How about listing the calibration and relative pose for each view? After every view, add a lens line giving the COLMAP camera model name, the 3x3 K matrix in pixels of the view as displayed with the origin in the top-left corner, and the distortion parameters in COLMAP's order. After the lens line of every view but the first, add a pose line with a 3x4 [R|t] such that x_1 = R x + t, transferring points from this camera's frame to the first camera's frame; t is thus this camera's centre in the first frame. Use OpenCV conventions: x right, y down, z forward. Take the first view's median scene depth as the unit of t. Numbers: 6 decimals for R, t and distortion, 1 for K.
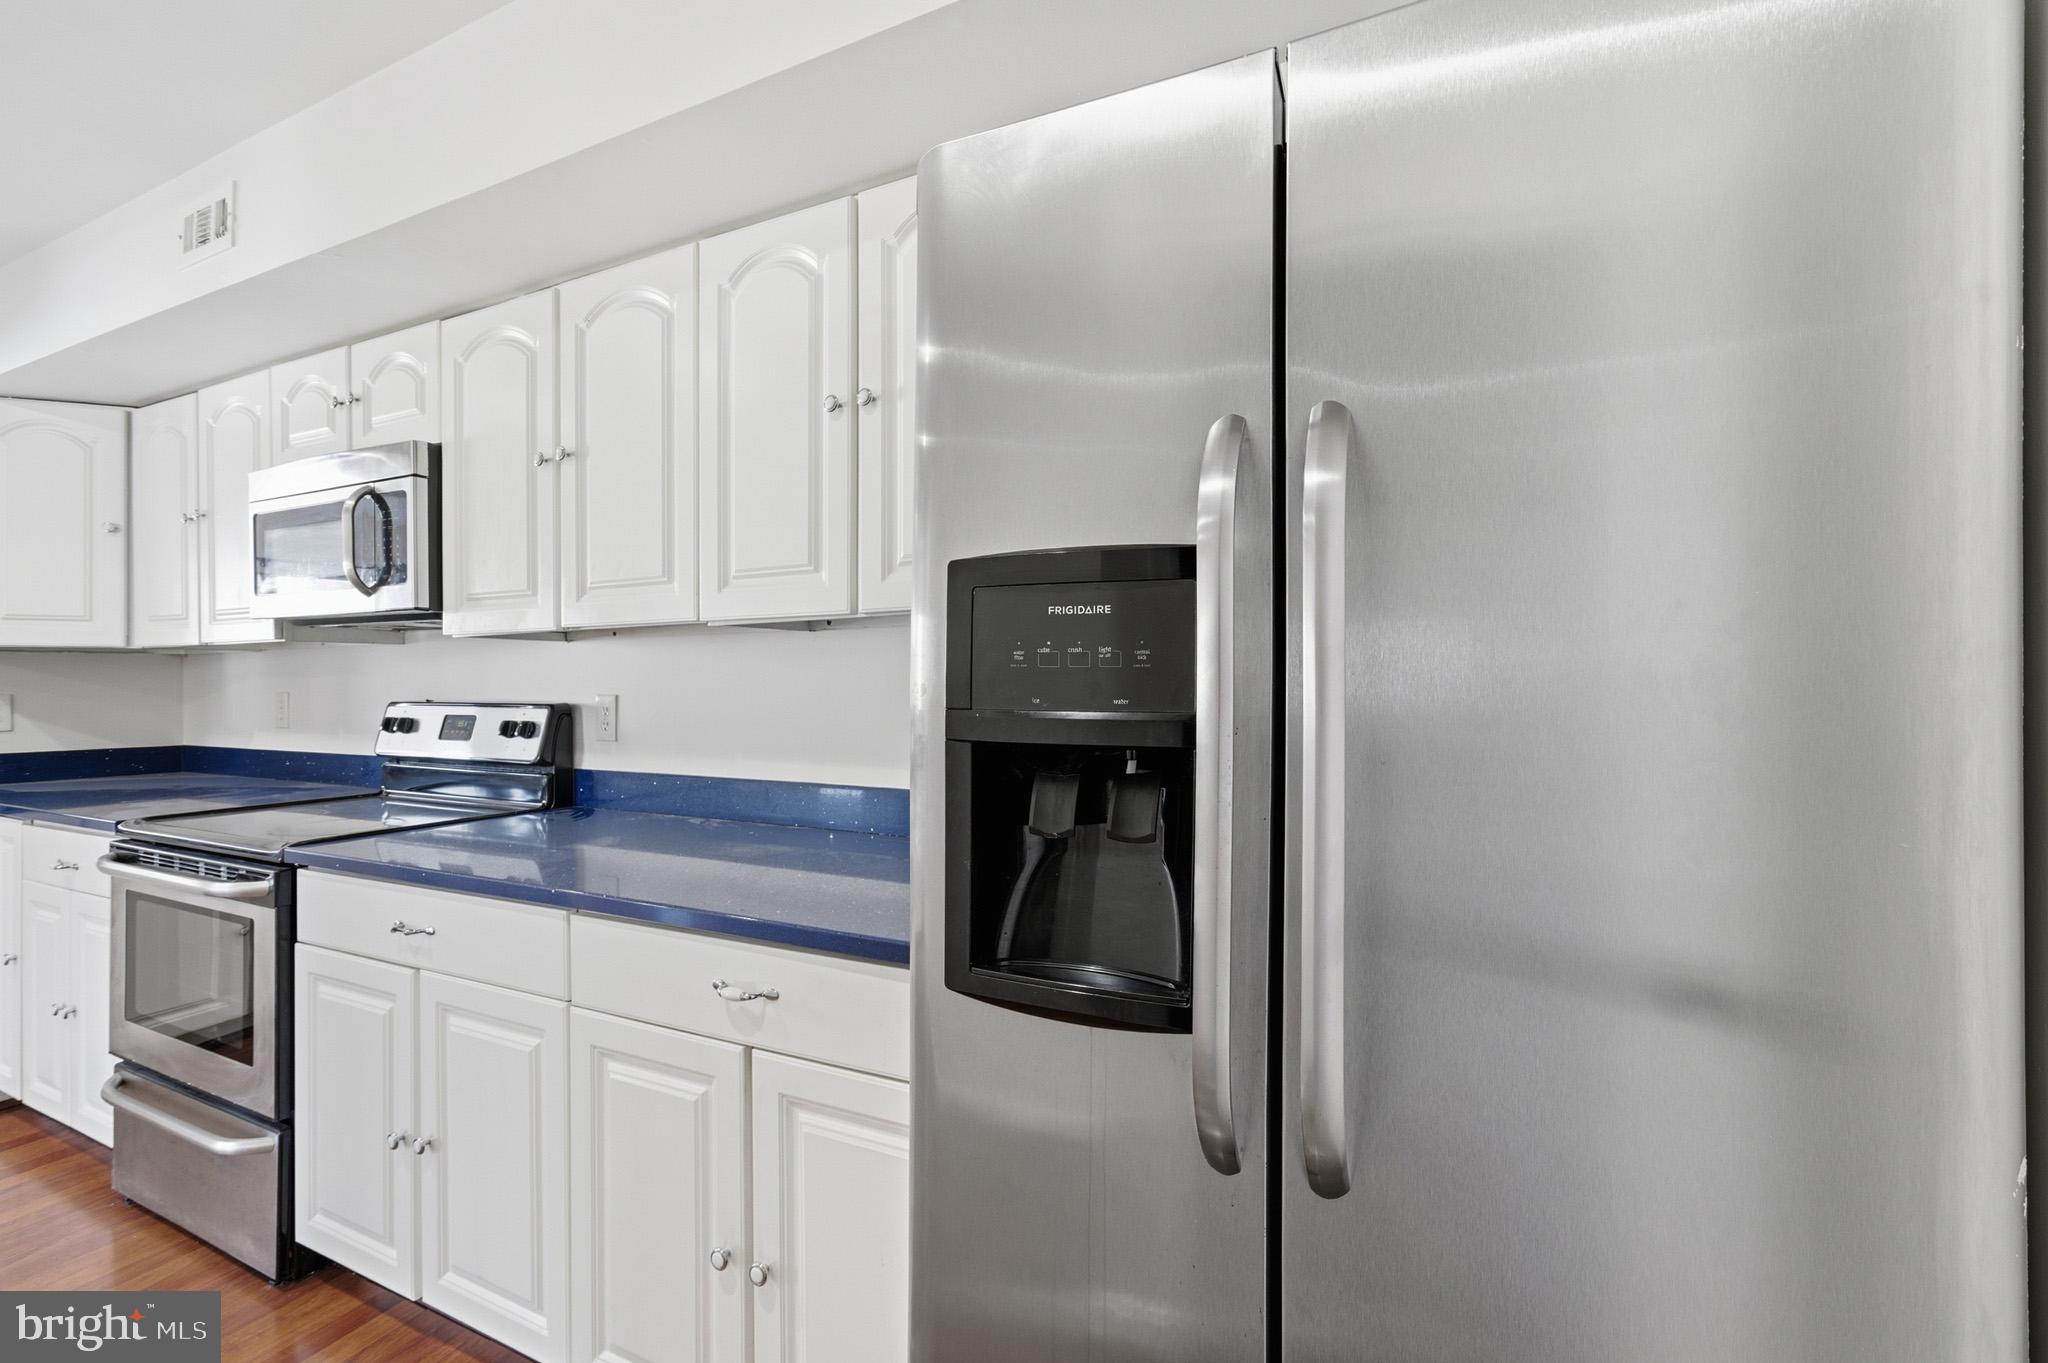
lens RADIAL K [[855.9, 0, 1024.0], [0, 855.9, 681.5], [0, 0, 1]] dist [0.012649, 0.000320]
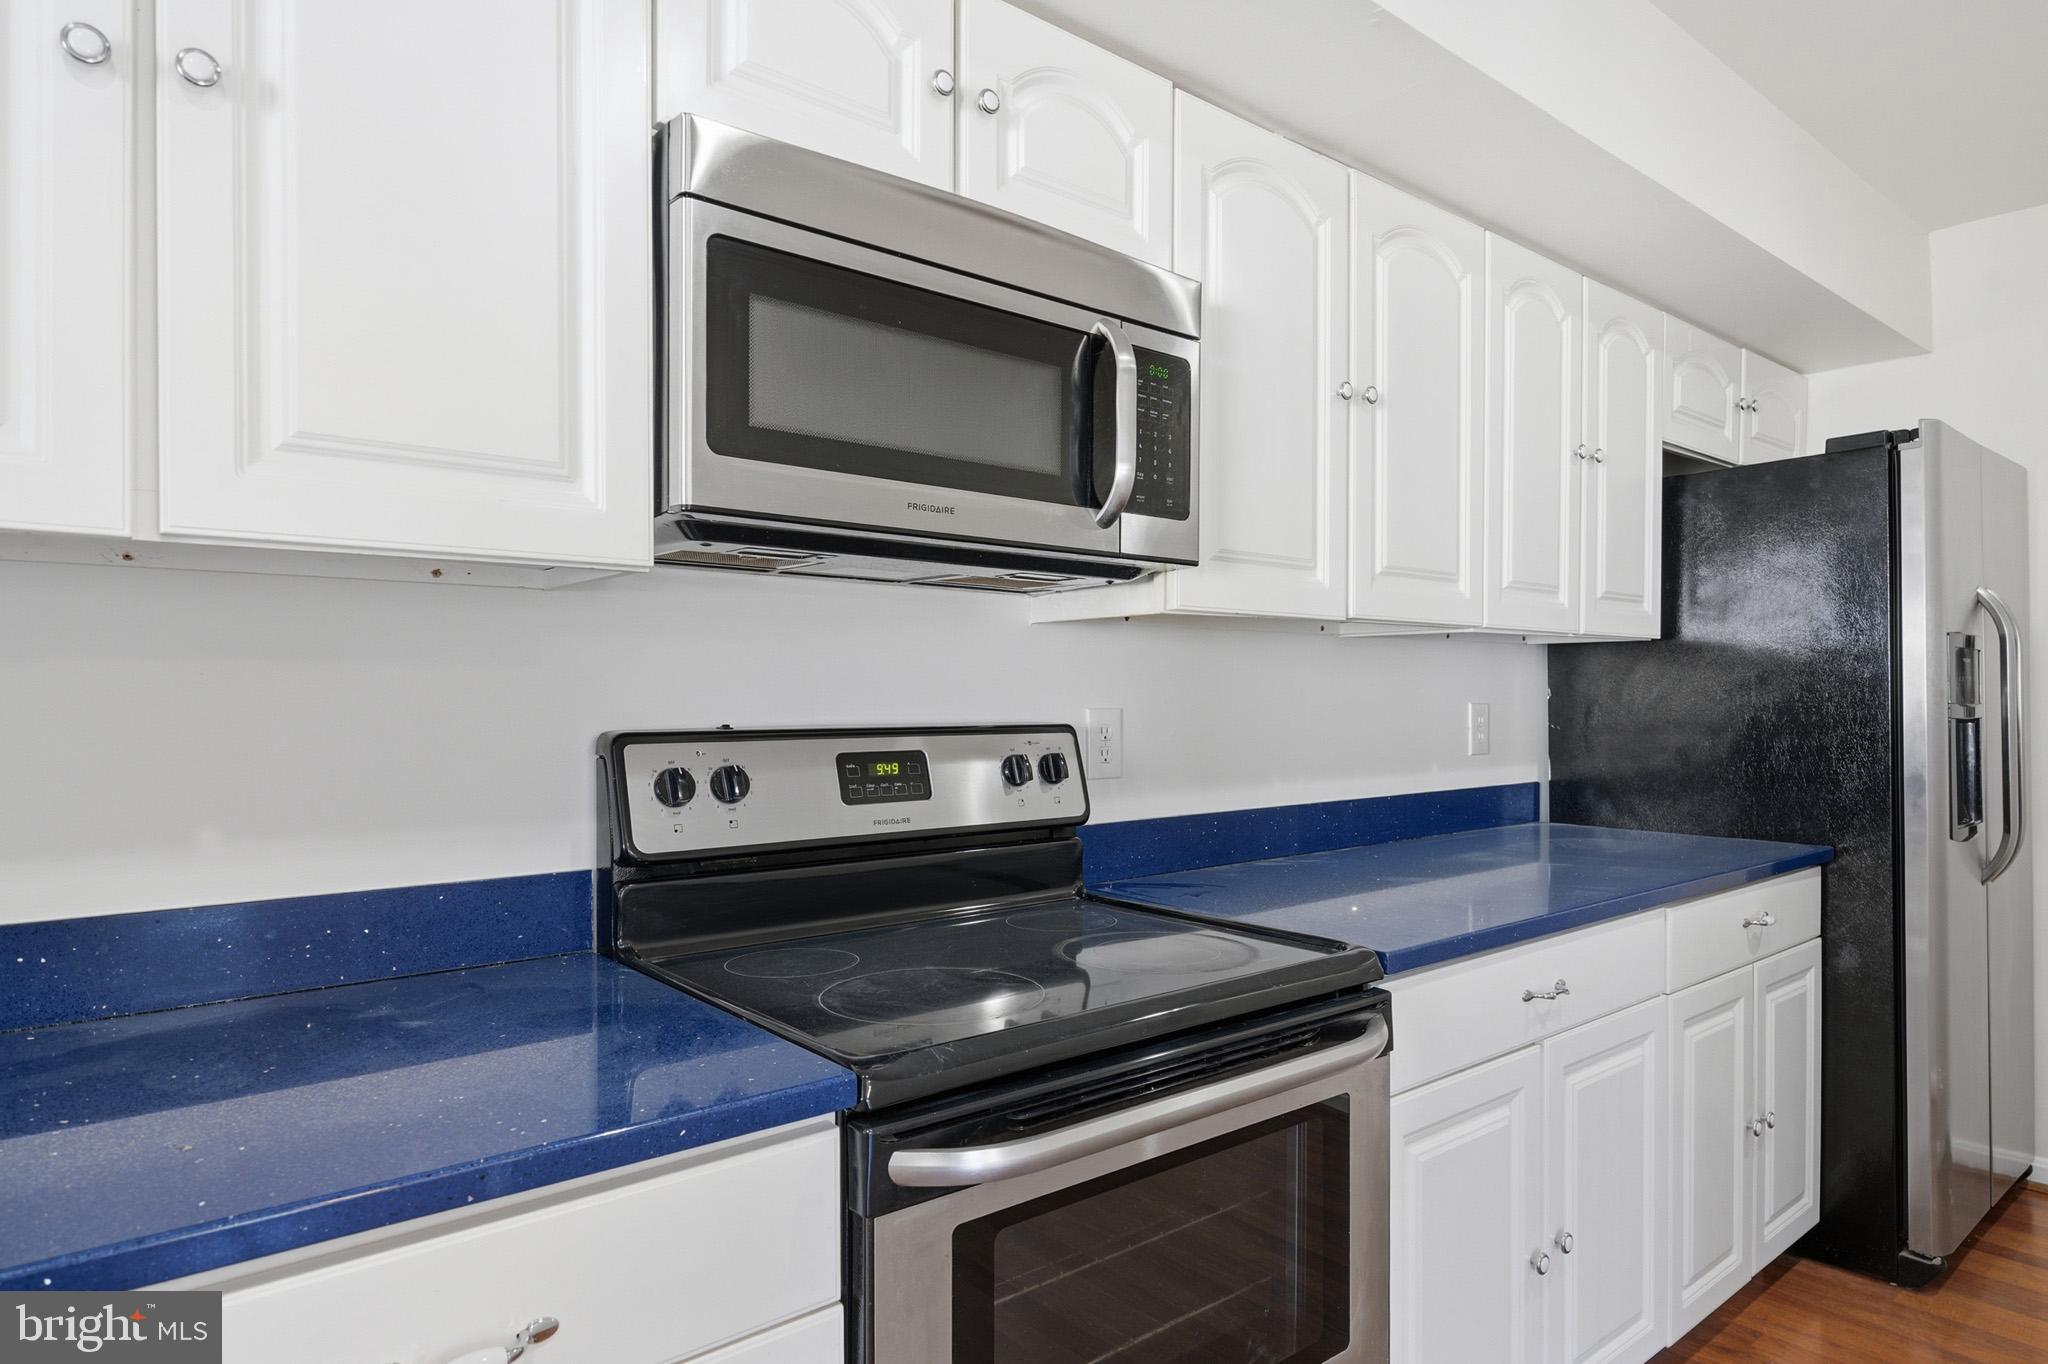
lens RADIAL K [[1198.7, 0, 1026.4], [0, 1198.7, 688.9], [0, 0, 1]] dist [0.000562, 0.000097]
pose [[0.414426, -0.001988, 0.910081, -1.470066], [-0.010148, 0.999925, 0.006805, -0.004025], [-0.910027, -0.012055, 0.414375, 0.737935]]
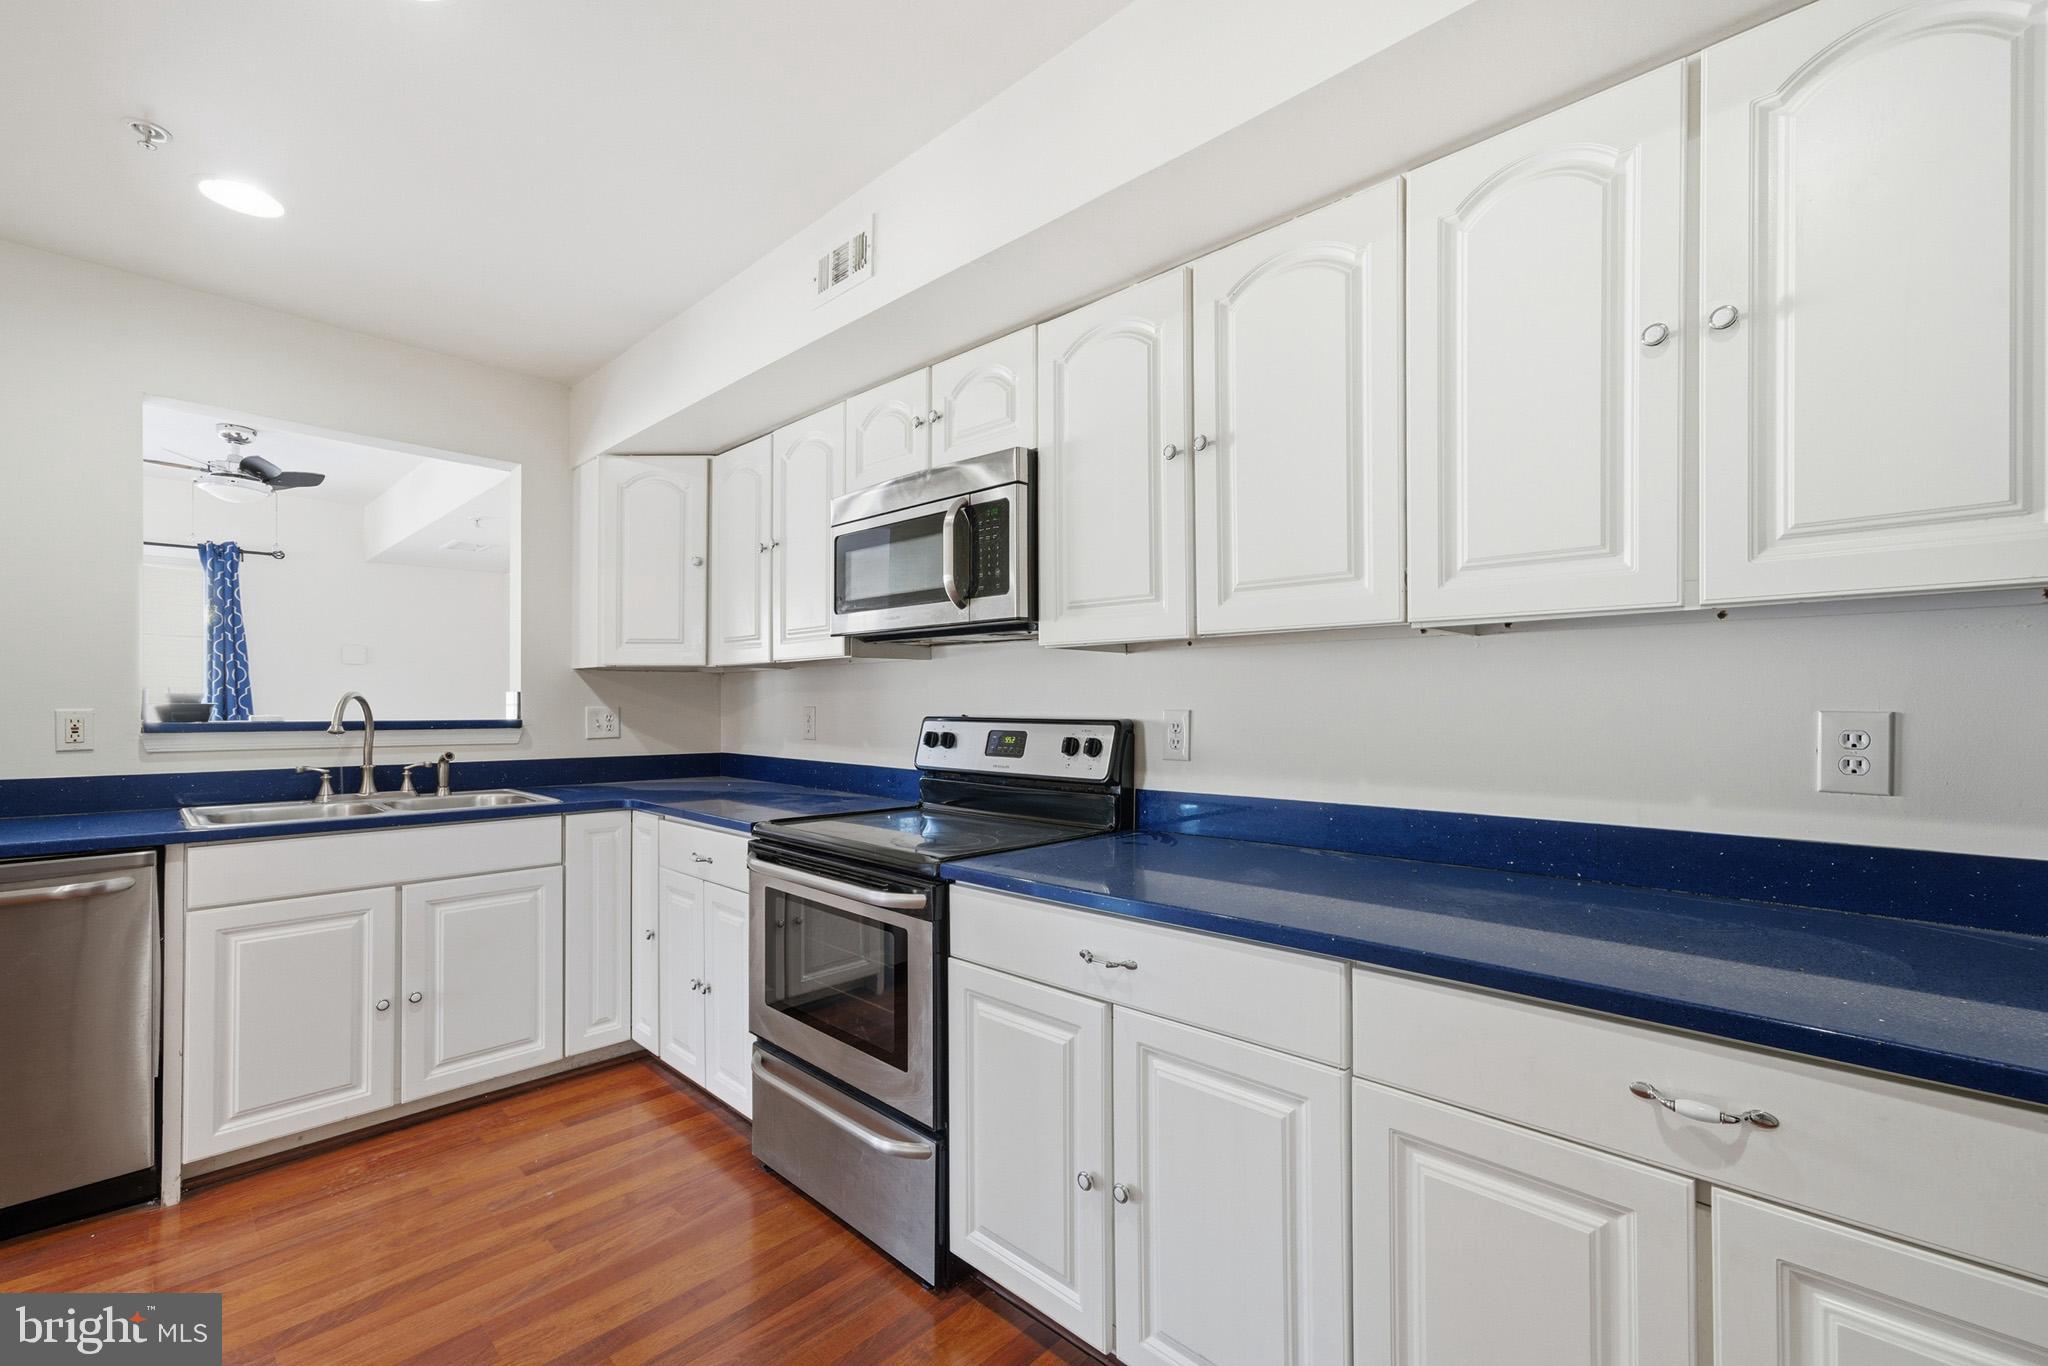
lens RADIAL K [[874.2, 0, 1058.8], [0, 874.2, 702.2], [0, 0, 1]] dist [-0.027578, 0.020277]
pose [[0.955231, 0.004943, -0.295819, -0.353318], [-0.004840, 0.999988, 0.001079, 0.006352], [0.295821, 0.000401, 0.955243, 0.065957]]
